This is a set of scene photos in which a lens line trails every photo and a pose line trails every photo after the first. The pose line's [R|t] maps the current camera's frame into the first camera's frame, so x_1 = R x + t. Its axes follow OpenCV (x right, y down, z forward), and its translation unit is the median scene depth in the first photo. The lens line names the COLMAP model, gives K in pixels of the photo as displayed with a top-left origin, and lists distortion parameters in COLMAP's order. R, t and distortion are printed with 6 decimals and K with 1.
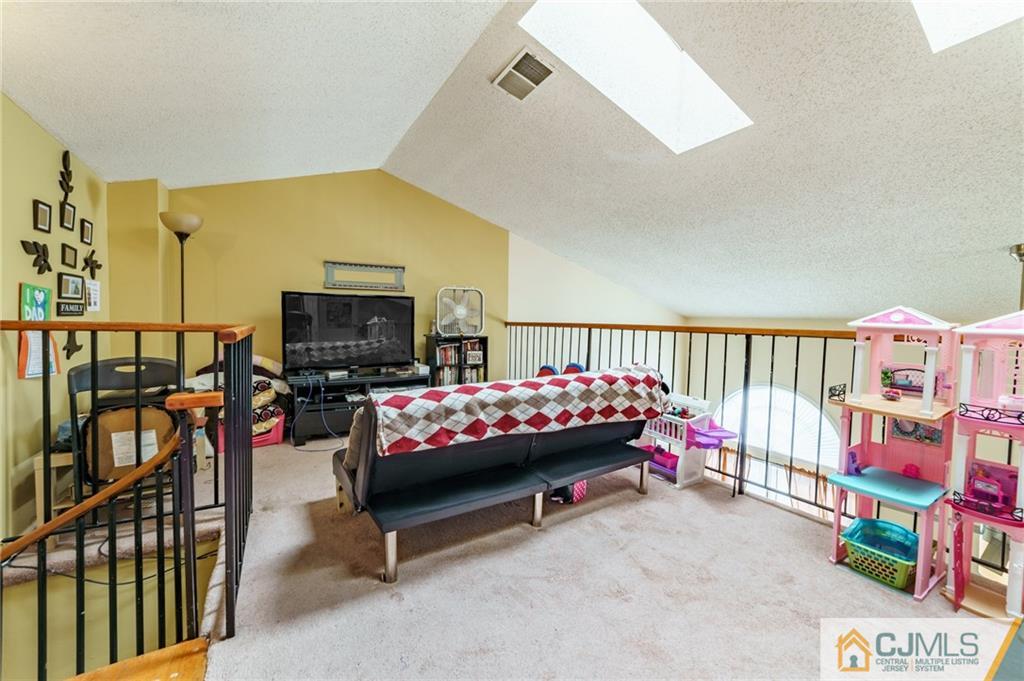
lens RADIAL K [[404.5, 0, 509.2], [0, 404.5, 337.0], [0, 0, 1]] dist [-0.002907, 0.000110]
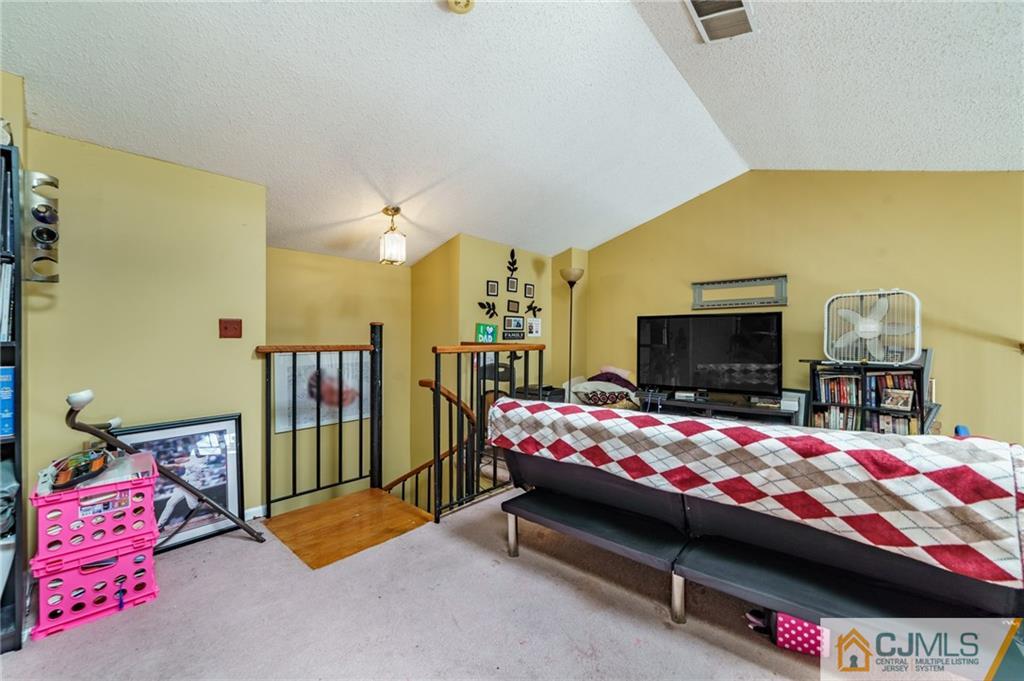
lens RADIAL K [[403.2, 0, 512.0], [0, 403.2, 340.5], [0, 0, 1]] dist [0.007198, 0.000168]
pose [[0.310694, -0.006258, -0.950489, 0.631060], [-0.037245, 0.999130, -0.018752, -0.012642], [0.949780, 0.041227, 0.310190, 0.435087]]
